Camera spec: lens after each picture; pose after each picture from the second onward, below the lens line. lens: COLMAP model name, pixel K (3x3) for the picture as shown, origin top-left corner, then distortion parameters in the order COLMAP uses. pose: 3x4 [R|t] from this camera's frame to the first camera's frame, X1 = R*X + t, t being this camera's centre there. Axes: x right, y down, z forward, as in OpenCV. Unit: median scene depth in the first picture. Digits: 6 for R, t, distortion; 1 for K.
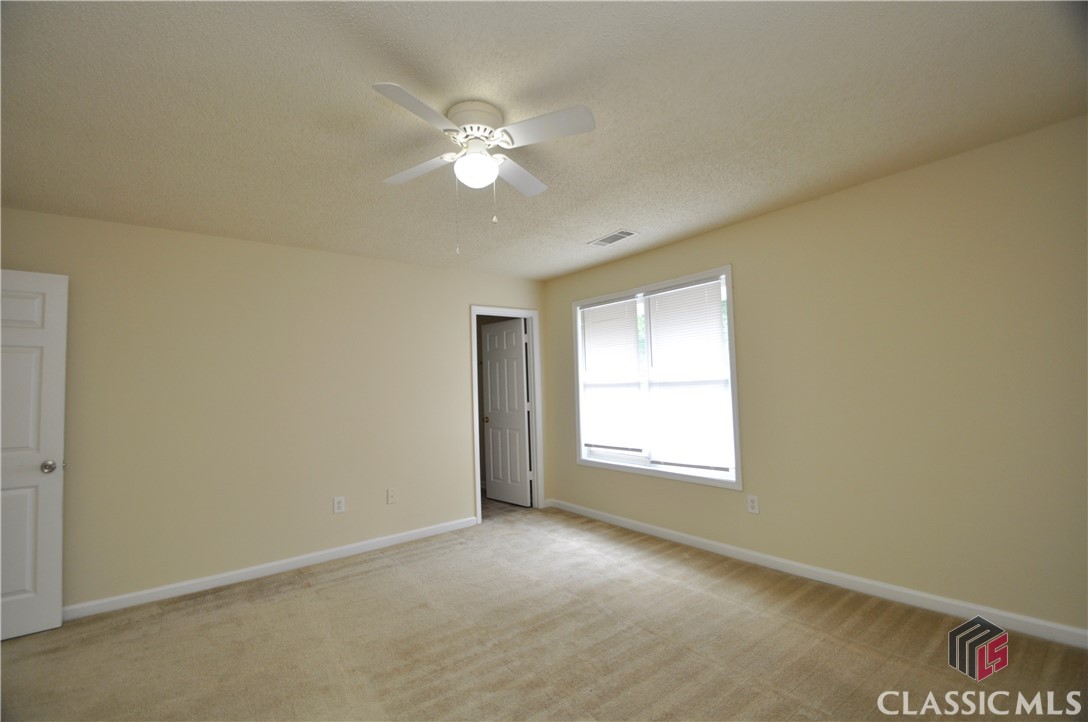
lens RADIAL K [[474.9, 0, 546.3], [0, 474.9, 361.1], [0, 0, 1]] dist [0.009130, -0.013970]
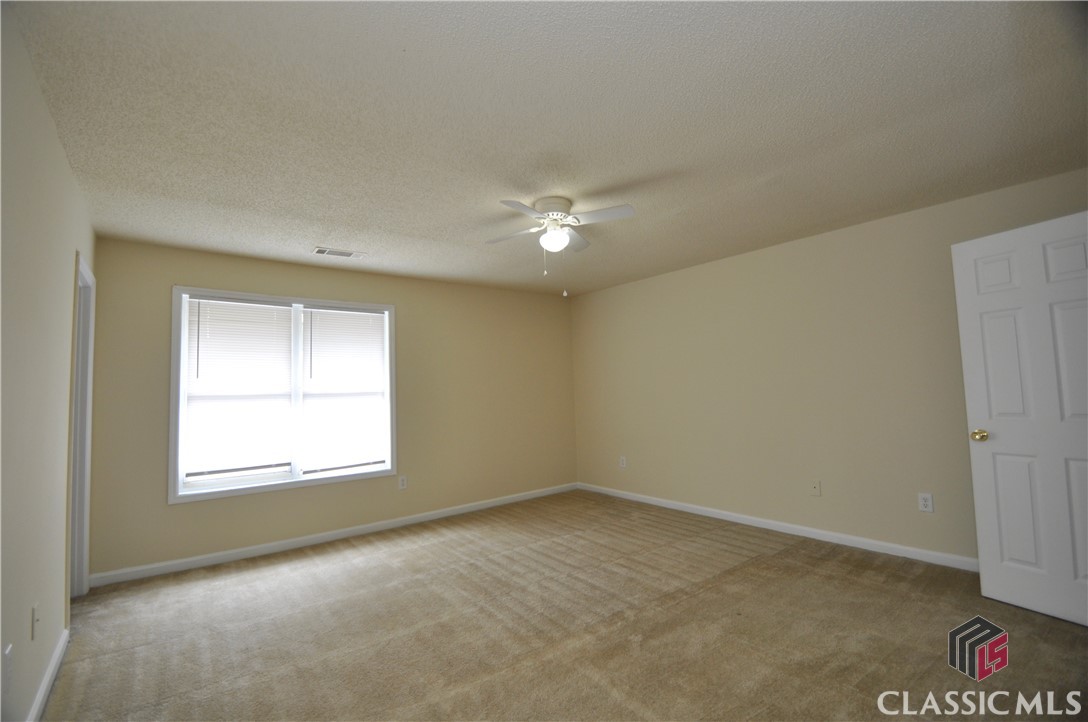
lens RADIAL K [[474.9, 0, 536.2], [0, 474.9, 359.2], [0, 0, 1]] dist [0.009130, -0.013970]
pose [[0.010204, 0.094792, 0.995445, -0.789498], [-0.031118, 0.995045, -0.094435, 0.051845], [-0.999464, -0.030013, 0.013104, 0.496245]]
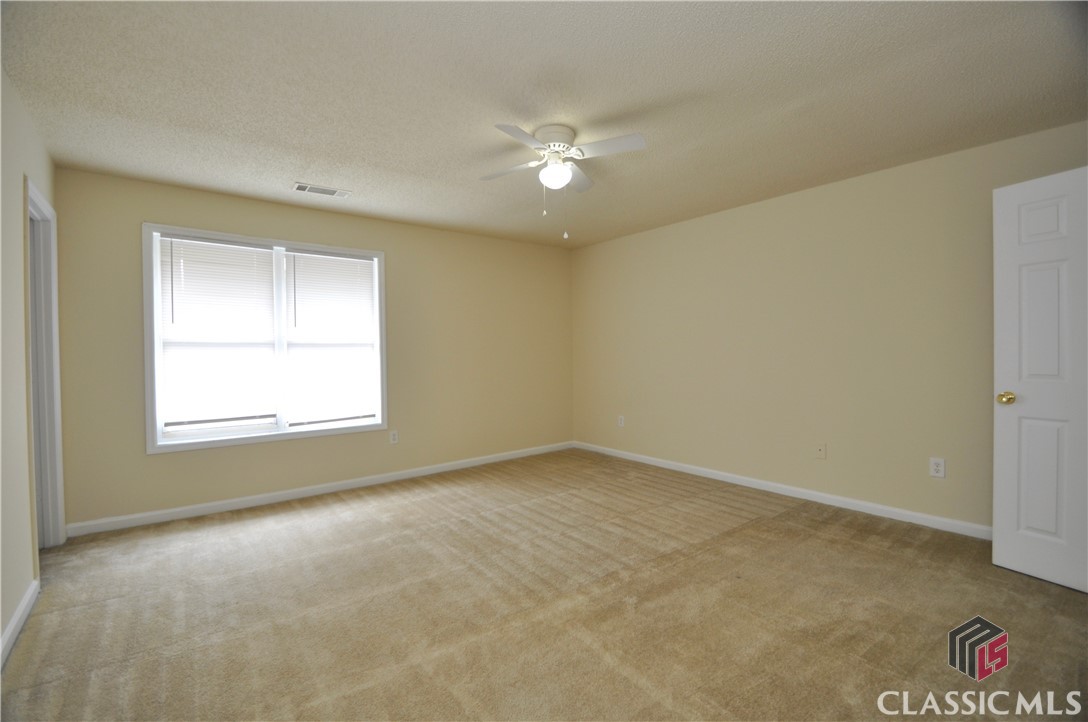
lens RADIAL K [[474.9, 0, 536.5], [0, 474.9, 358.3], [0, 0, 1]] dist [0.009130, -0.013970]
pose [[0.007164, 0.015221, 0.999858, -0.736957], [-0.050823, 0.998597, -0.014838, 0.064438], [-0.998682, -0.050709, 0.007928, 0.491529]]
